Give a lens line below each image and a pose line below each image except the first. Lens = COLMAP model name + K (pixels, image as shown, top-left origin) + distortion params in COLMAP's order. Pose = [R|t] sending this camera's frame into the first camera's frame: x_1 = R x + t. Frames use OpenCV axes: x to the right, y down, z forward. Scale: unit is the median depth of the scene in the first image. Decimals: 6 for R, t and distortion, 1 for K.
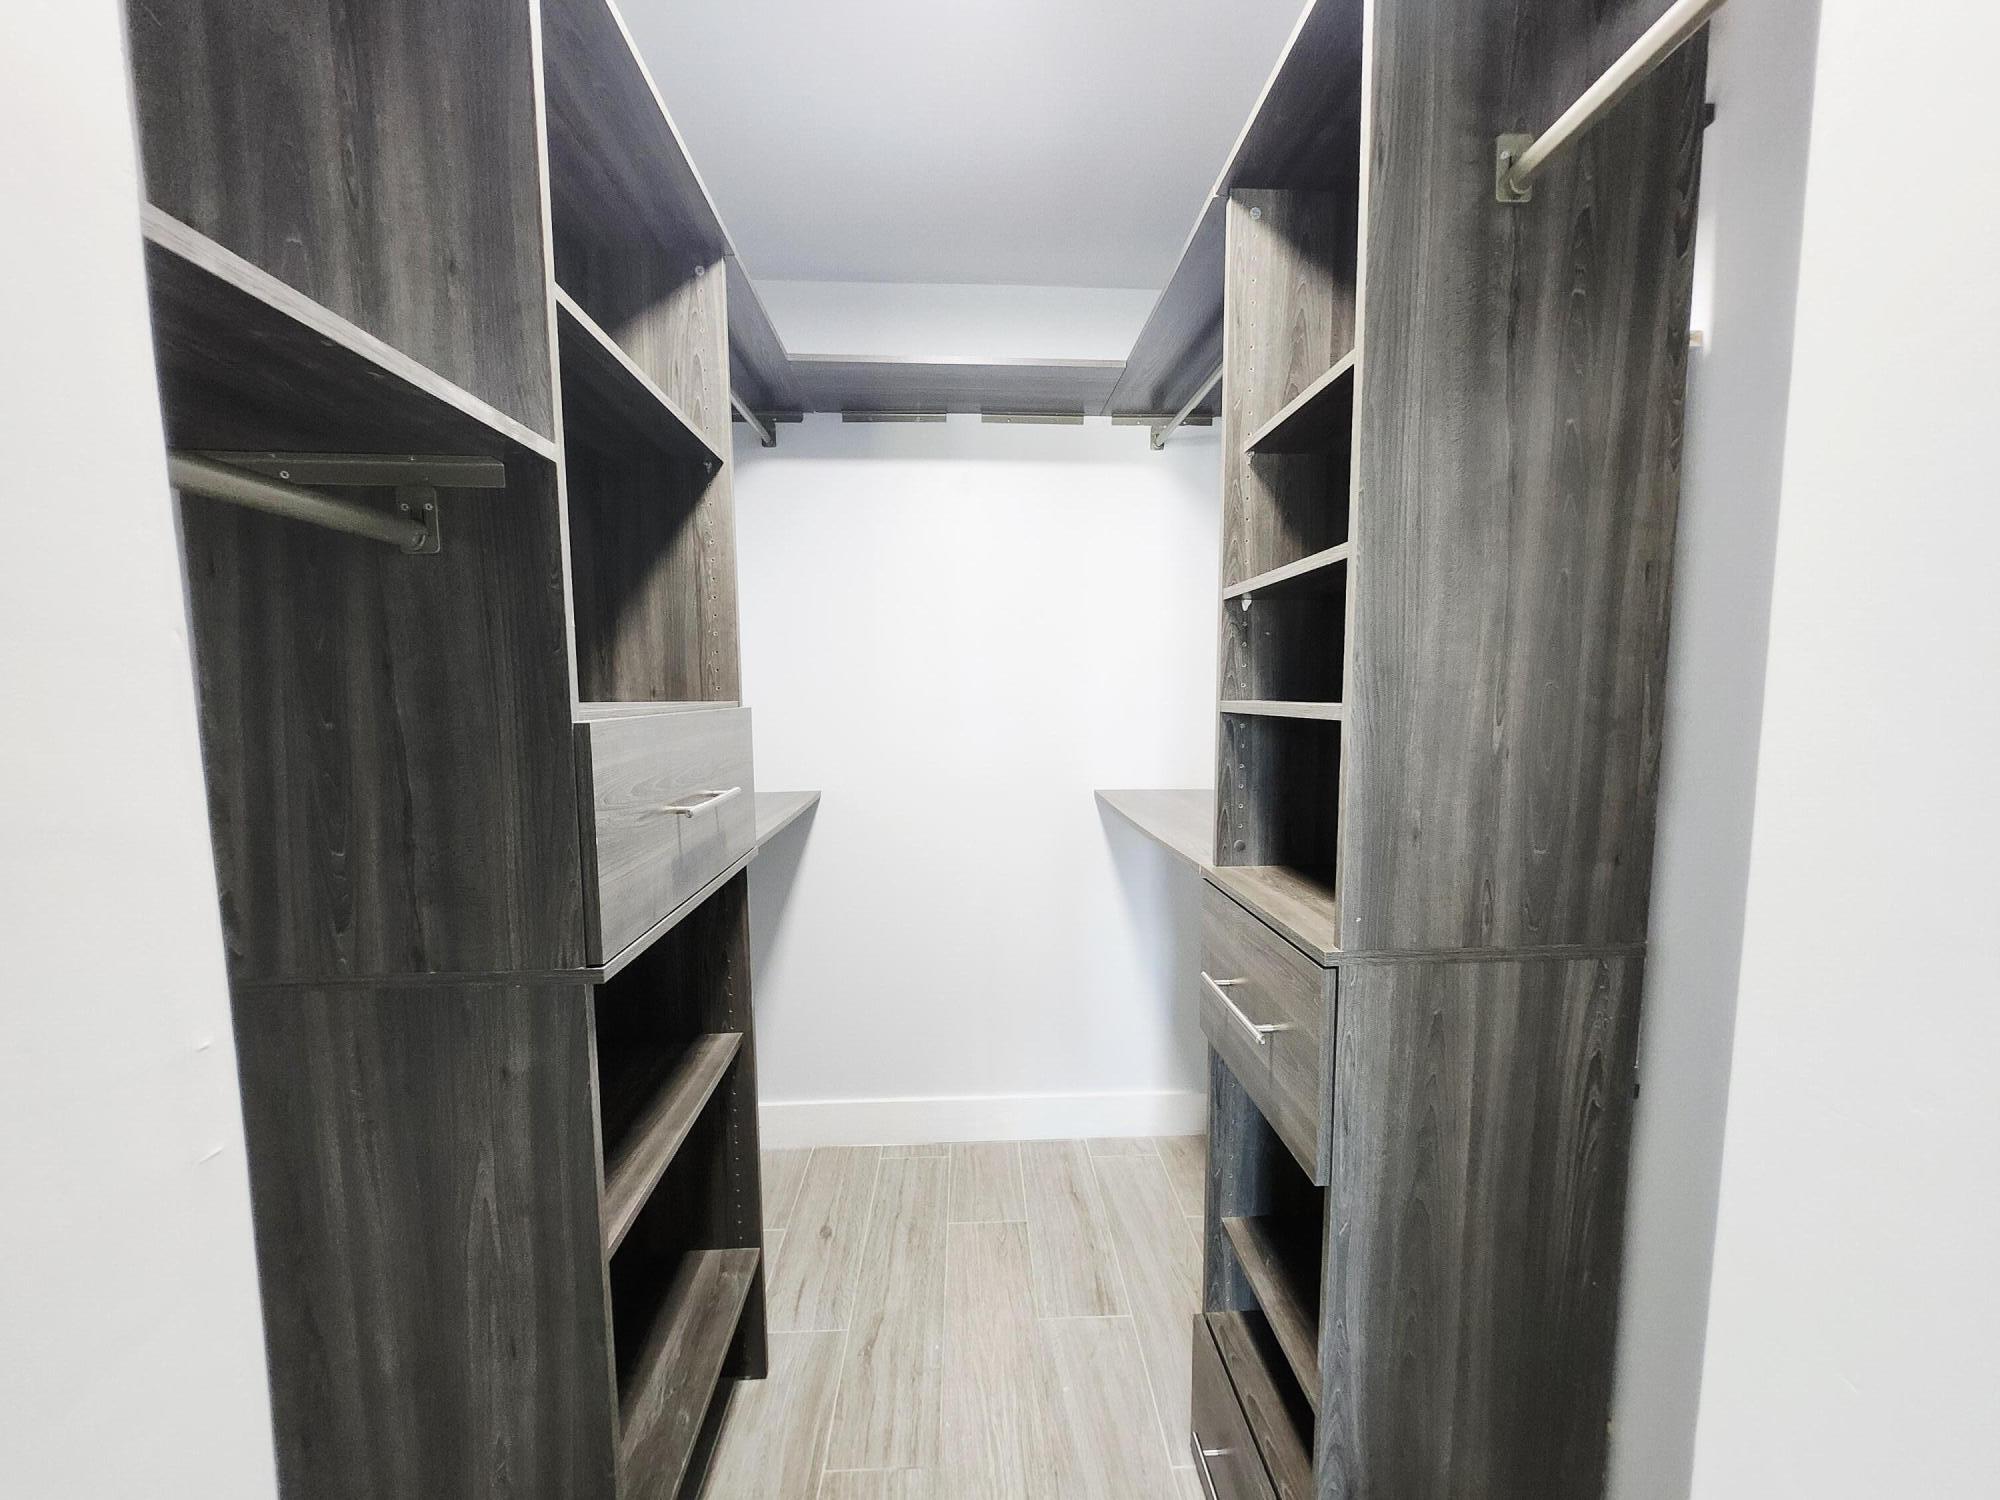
lens RADIAL K [[791.7, 0, 1003.2], [0, 791.7, 753.7], [0, 0, 1]] dist [-0.002371, -0.001451]
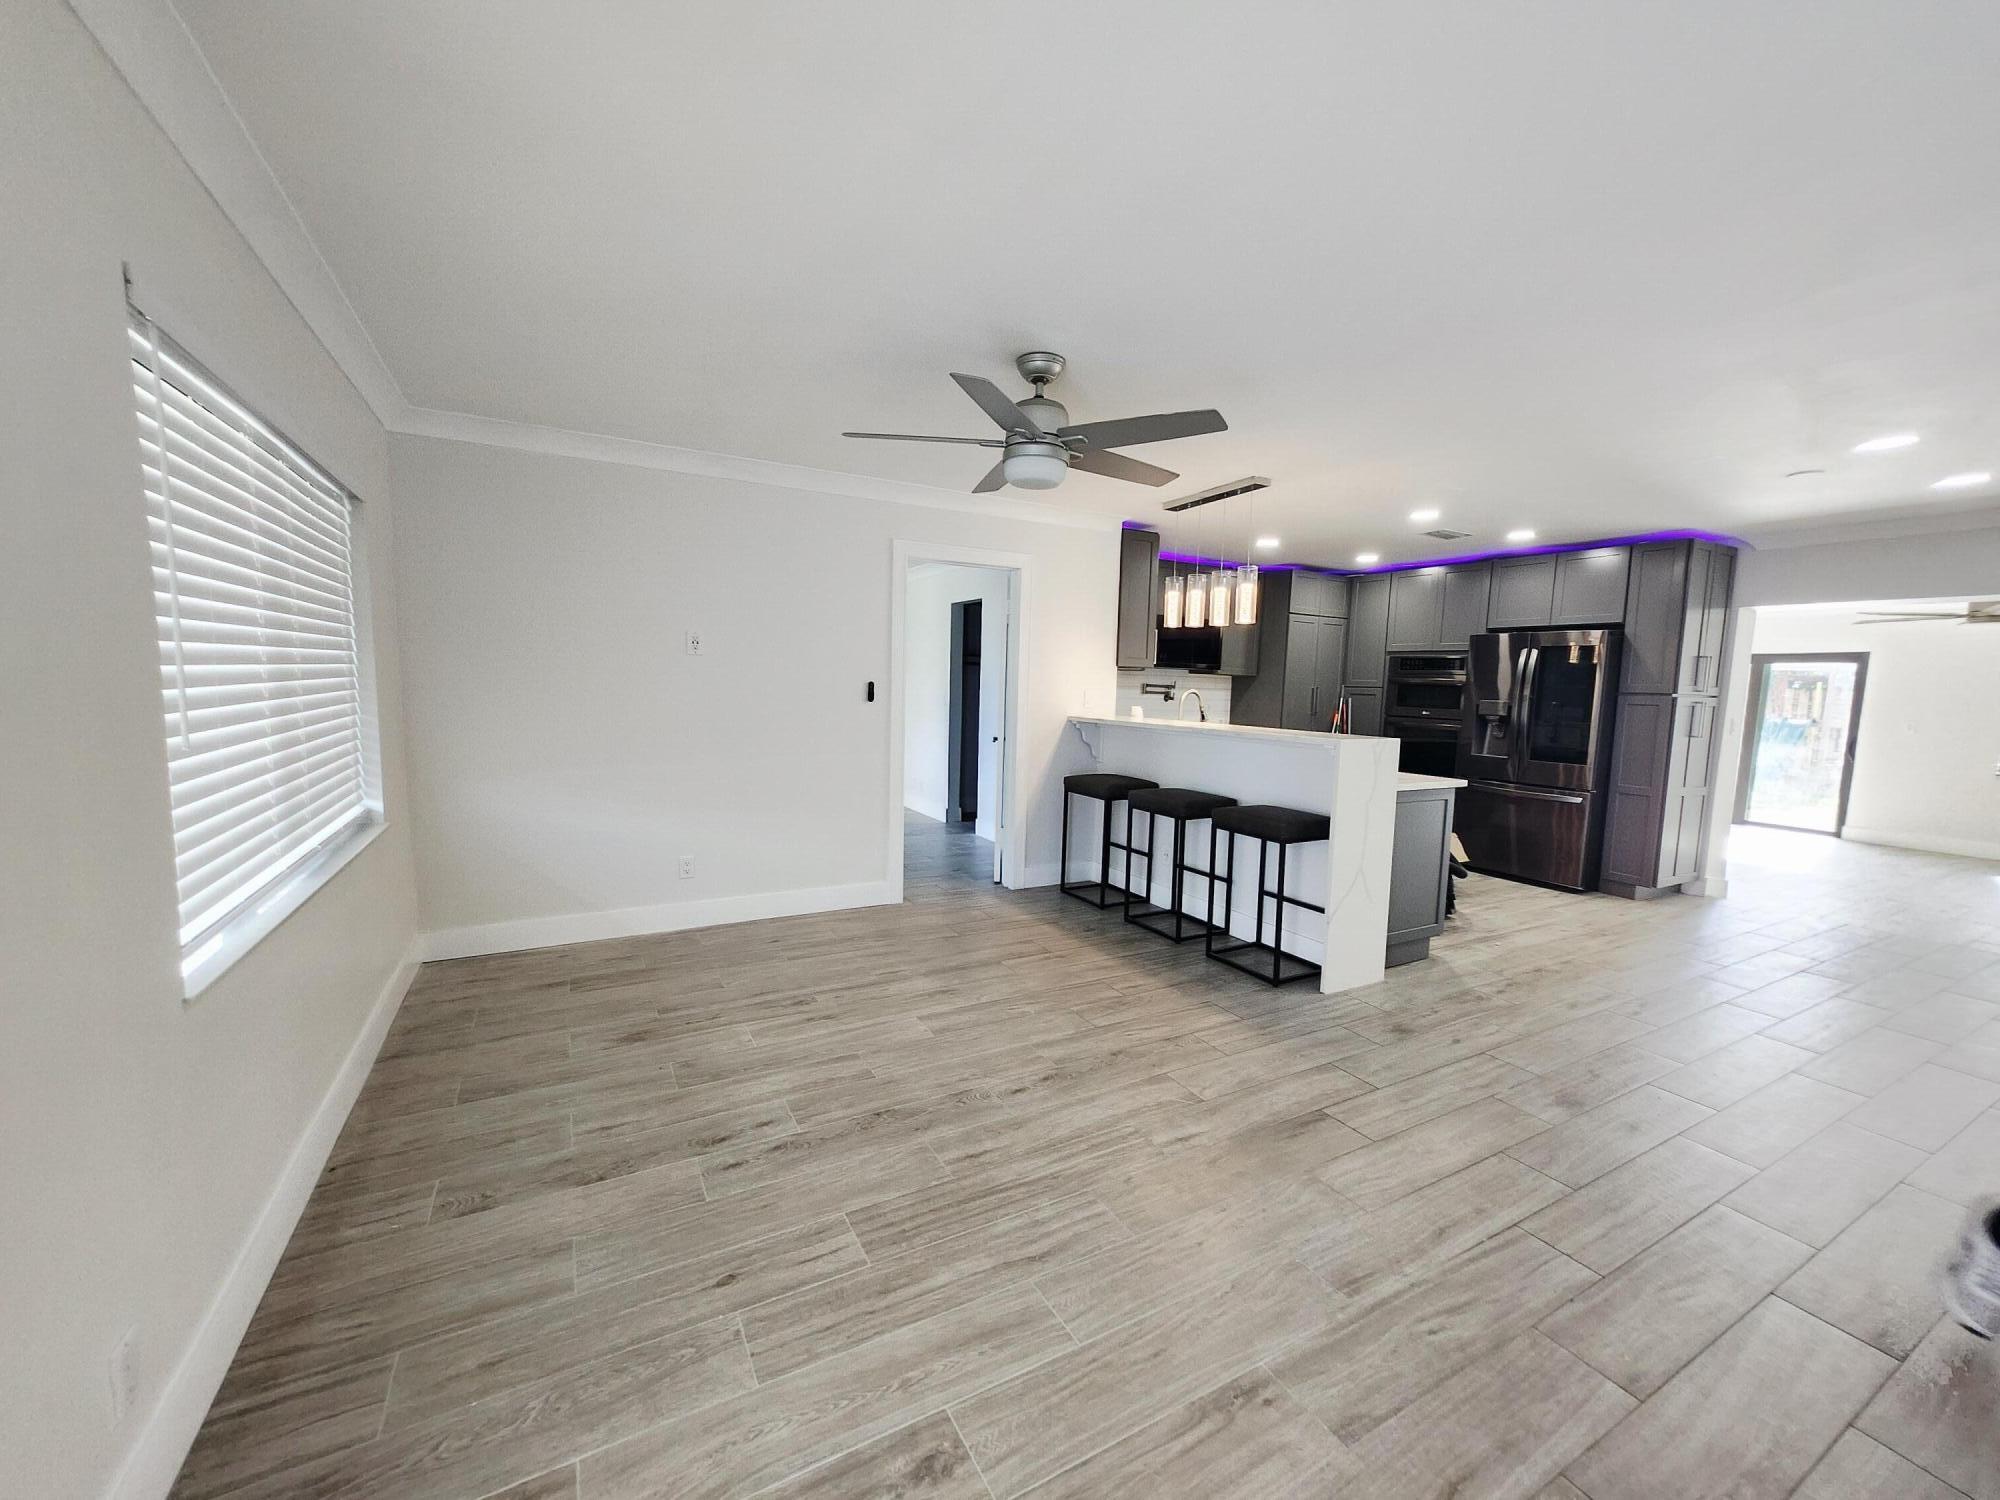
lens RADIAL K [[791.7, 0, 998.6], [0, 791.7, 747.8], [0, 0, 1]] dist [-0.002371, -0.001451]
pose [[-0.434619, -0.090566, 0.896049, -1.265561], [0.055289, 0.990371, 0.126917, -0.153946], [-0.898916, 0.104702, -0.425427, 1.664729]]
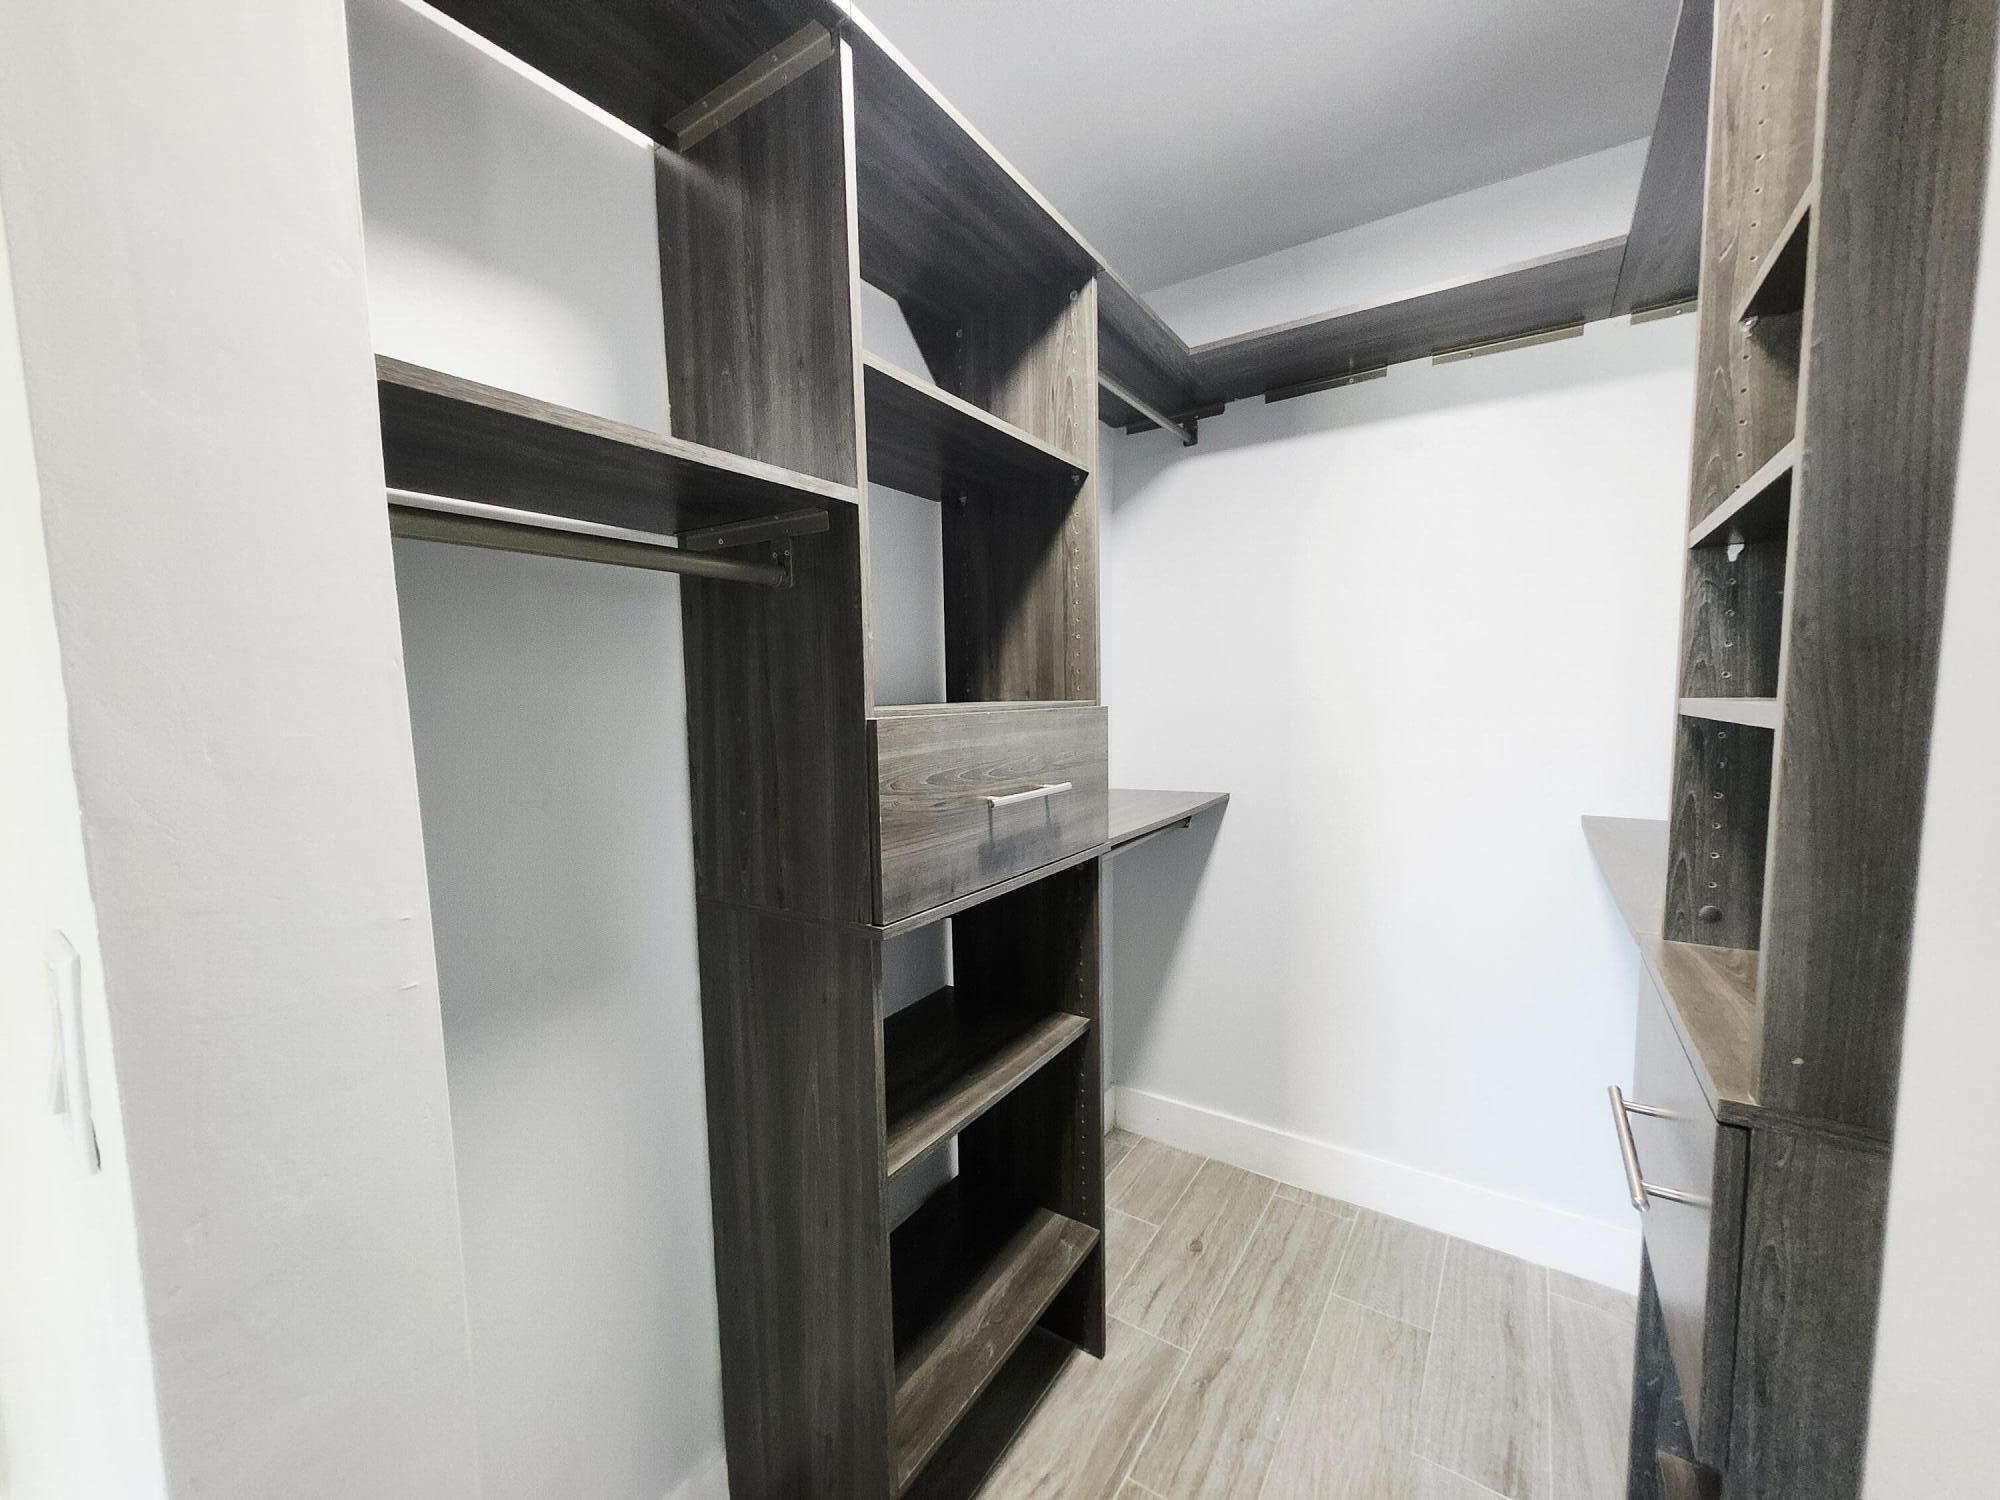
lens RADIAL K [[791.7, 0, 996.9], [0, 791.7, 754.7], [0, 0, 1]] dist [-0.002371, -0.001451]
pose [[0.798131, 0.037764, -0.601300, 0.195858], [-0.036319, 0.999234, 0.014547, -0.006199], [0.601388, 0.010228, 0.798891, 0.095133]]
